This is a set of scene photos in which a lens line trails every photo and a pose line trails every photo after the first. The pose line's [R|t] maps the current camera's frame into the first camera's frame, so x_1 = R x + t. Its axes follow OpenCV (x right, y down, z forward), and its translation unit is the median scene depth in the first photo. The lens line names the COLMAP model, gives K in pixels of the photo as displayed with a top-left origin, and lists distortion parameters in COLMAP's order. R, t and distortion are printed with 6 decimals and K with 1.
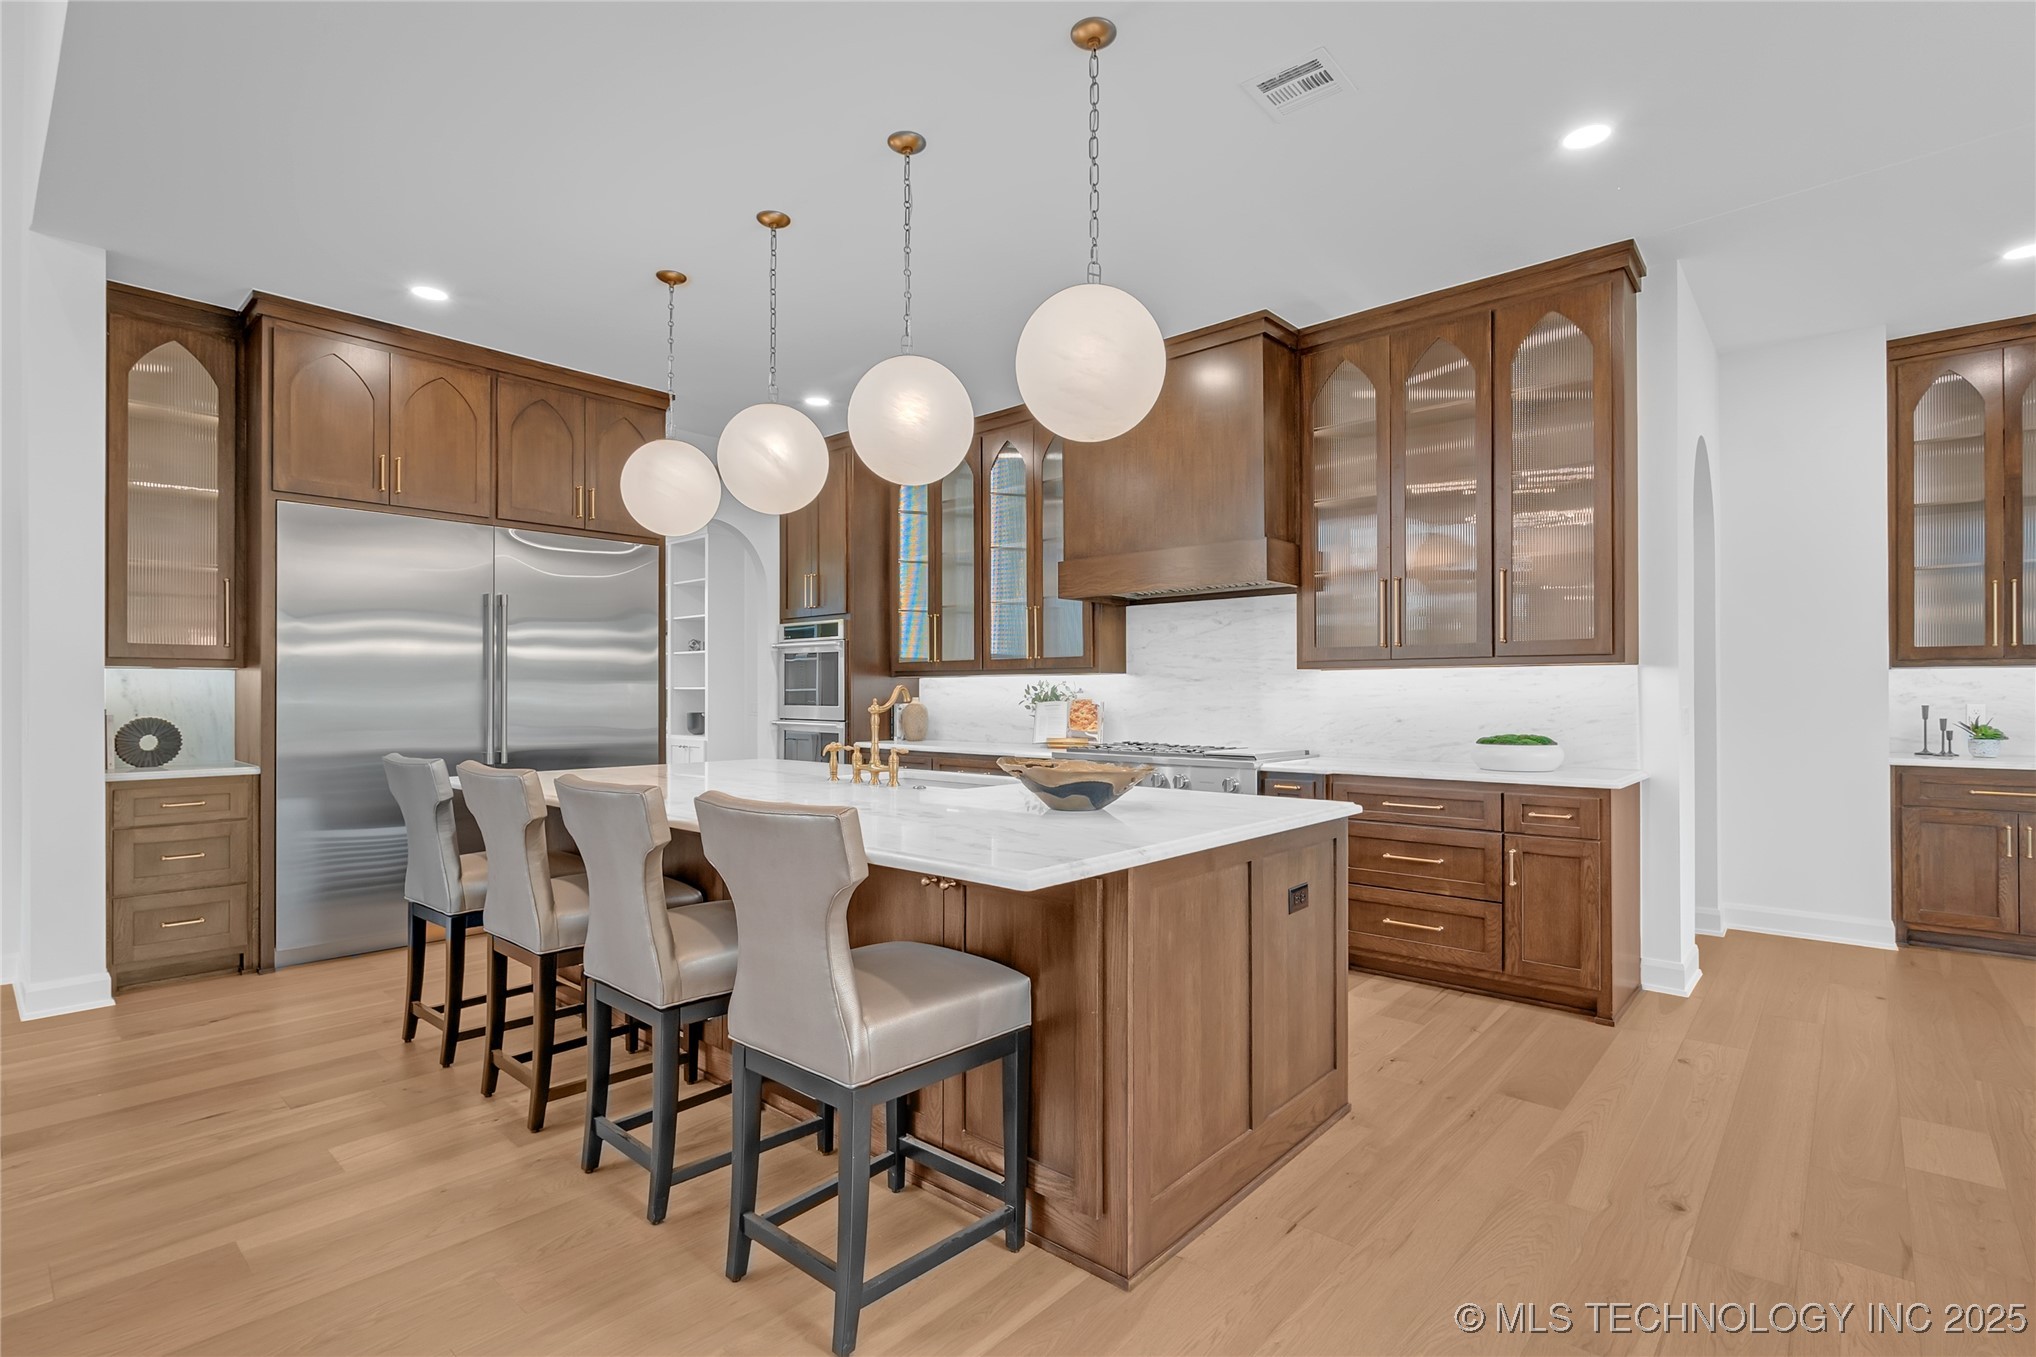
lens RADIAL K [[951.1, 0, 1028.0], [0, 951.1, 689.5], [0, 0, 1]] dist [-0.009713, 0.000795]
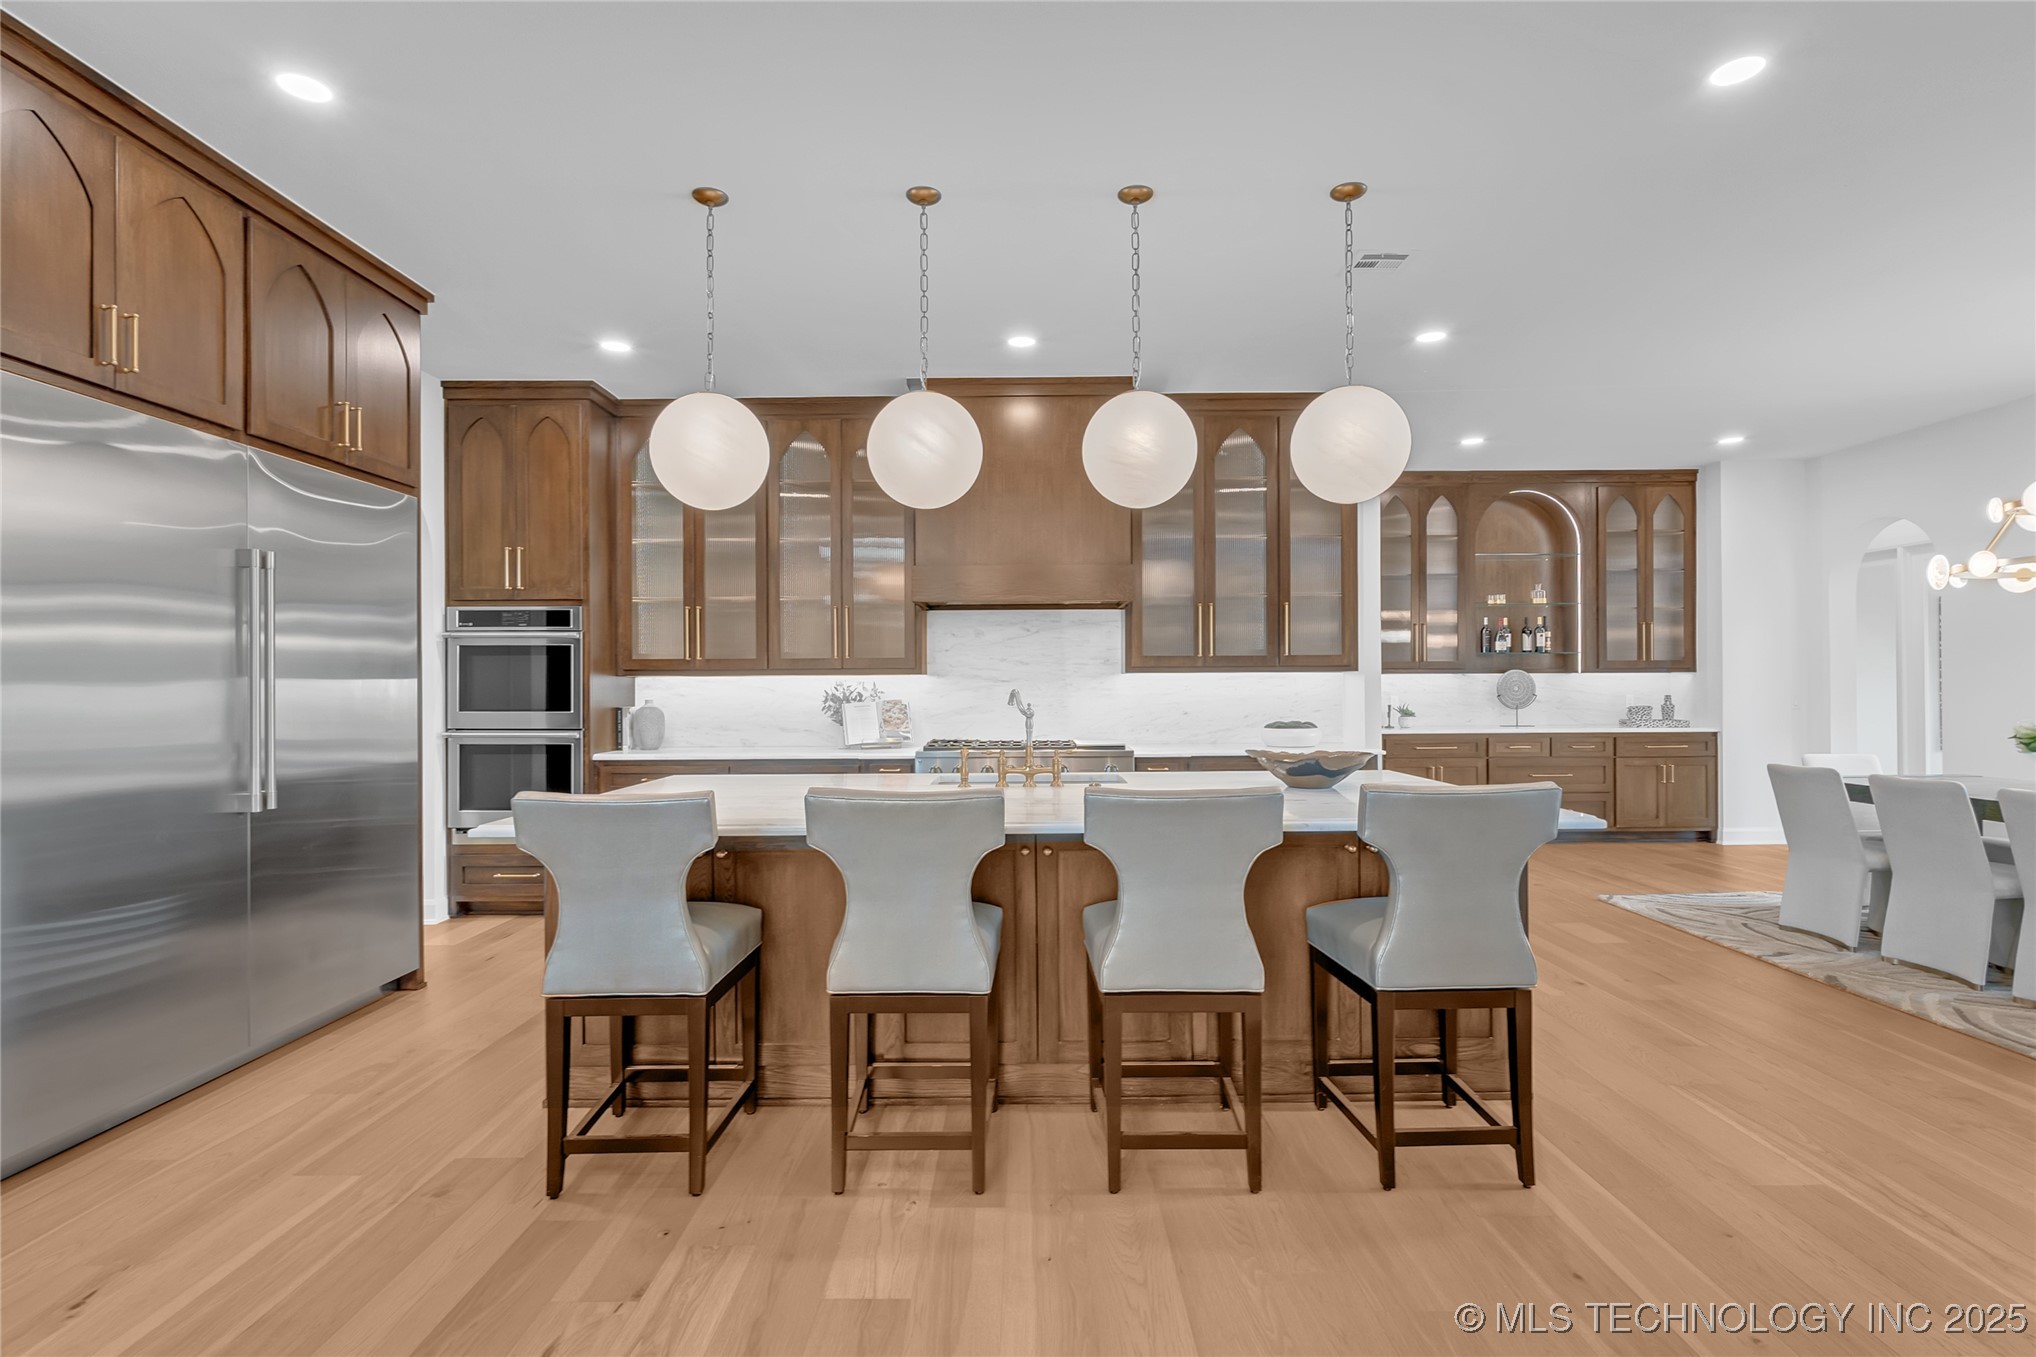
lens RADIAL K [[951.1, 0, 1028.6], [0, 951.1, 682.5], [0, 0, 1]] dist [-0.009713, 0.000795]
pose [[0.751264, -0.000523, 0.660001, -0.648294], [0.001720, 0.999998, -0.001166, -0.008174], [-0.659999, 0.002012, 0.751263, 0.178694]]
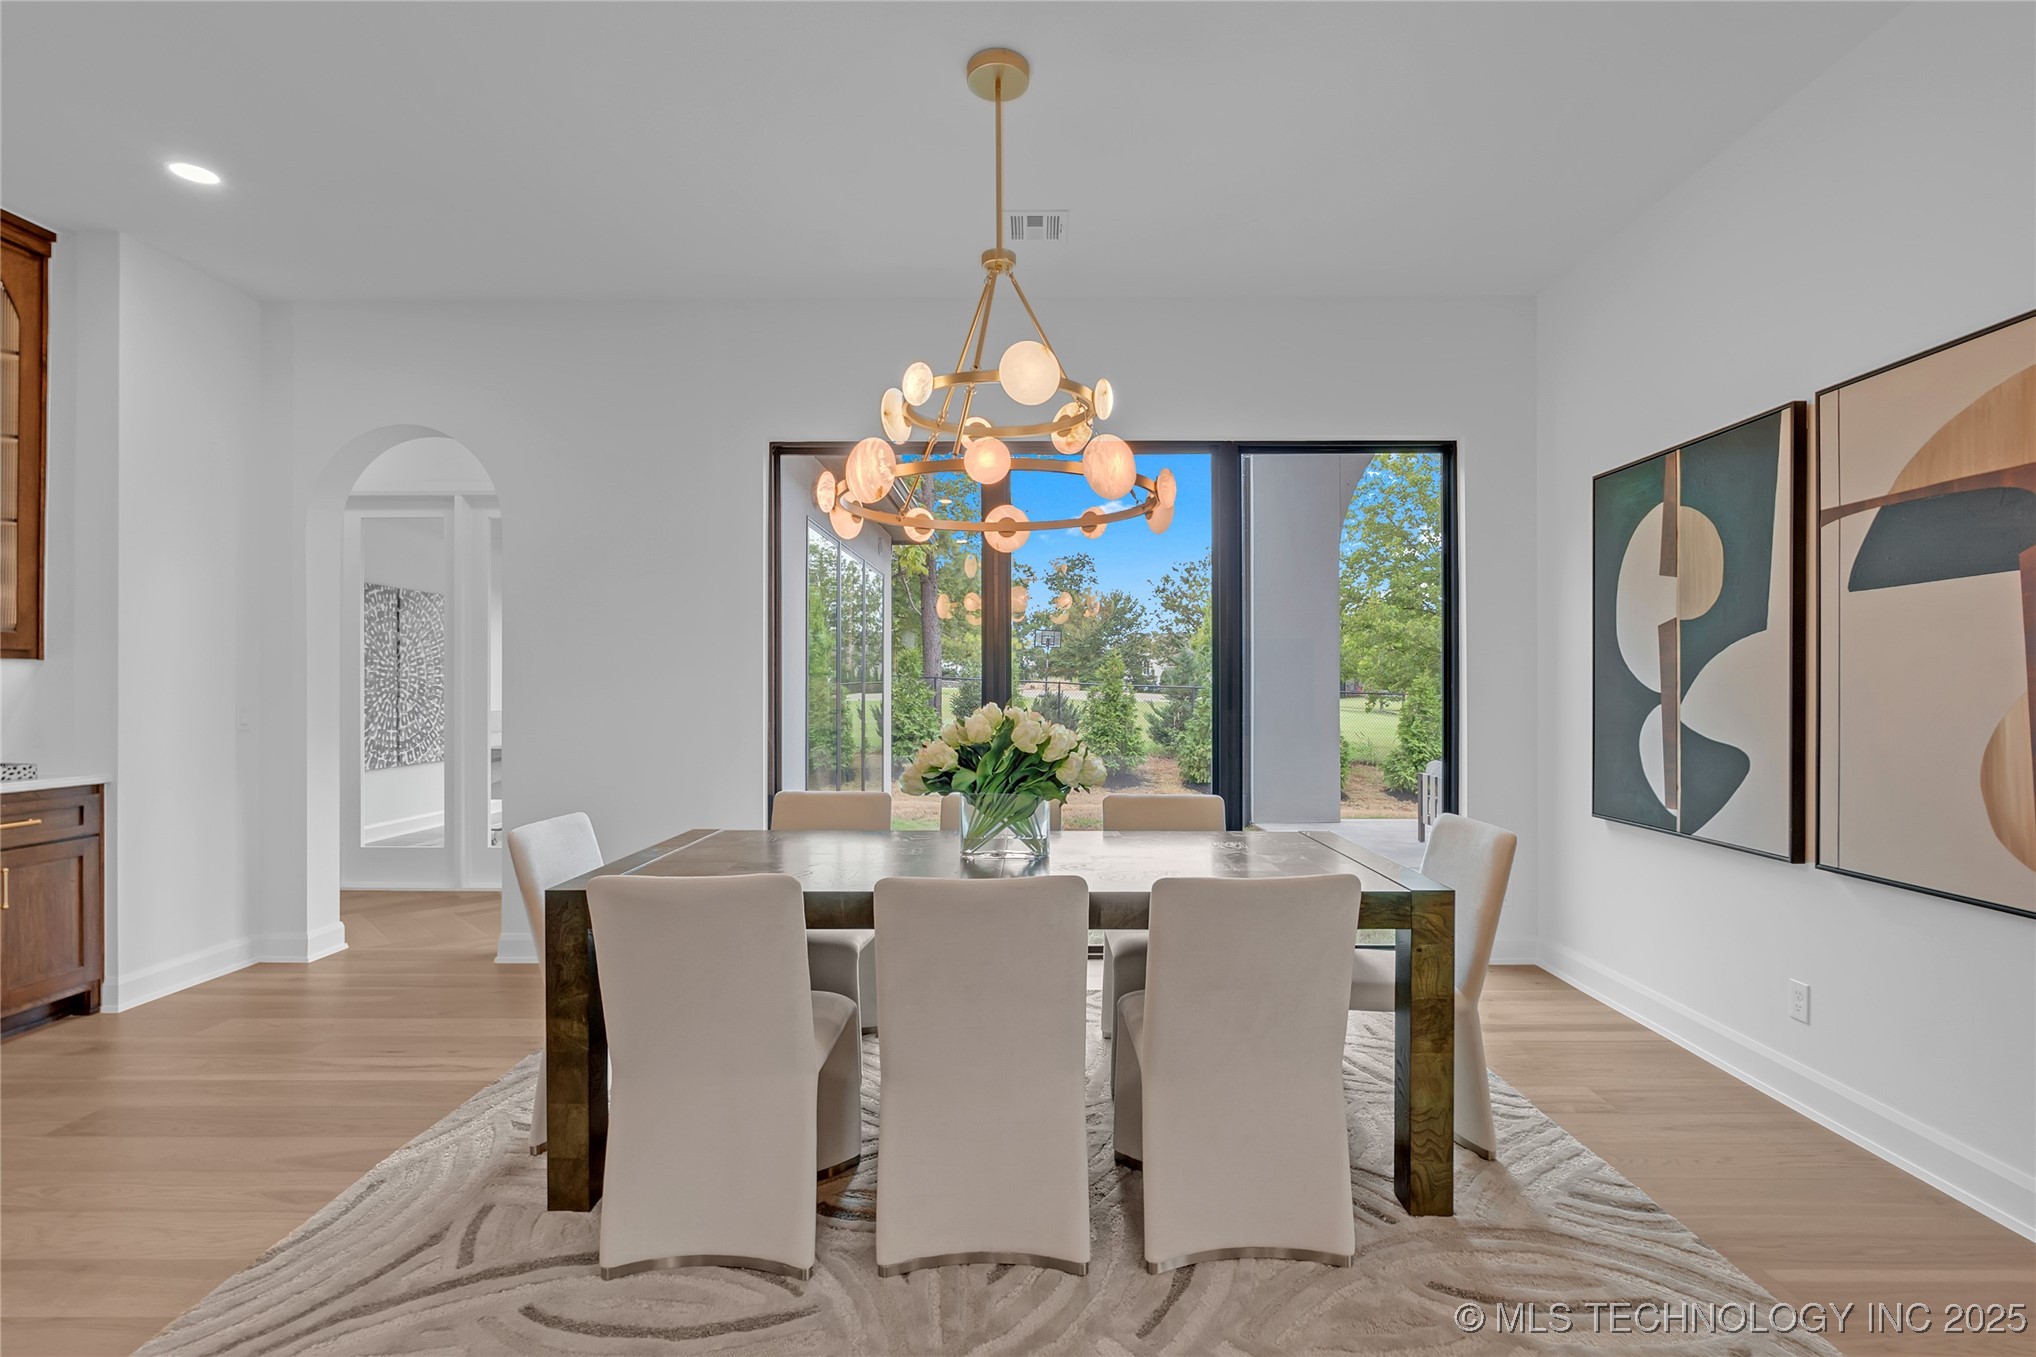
lens RADIAL K [[951.1, 0, 1022.5], [0, 951.1, 685.6], [0, 0, 1]] dist [-0.009713, 0.000795]
pose [[-0.648936, 0.007124, 0.760809, 0.259345], [0.002281, 0.999970, -0.007418, 0.003548], [-0.760839, -0.003079, -0.648933, 0.565300]]
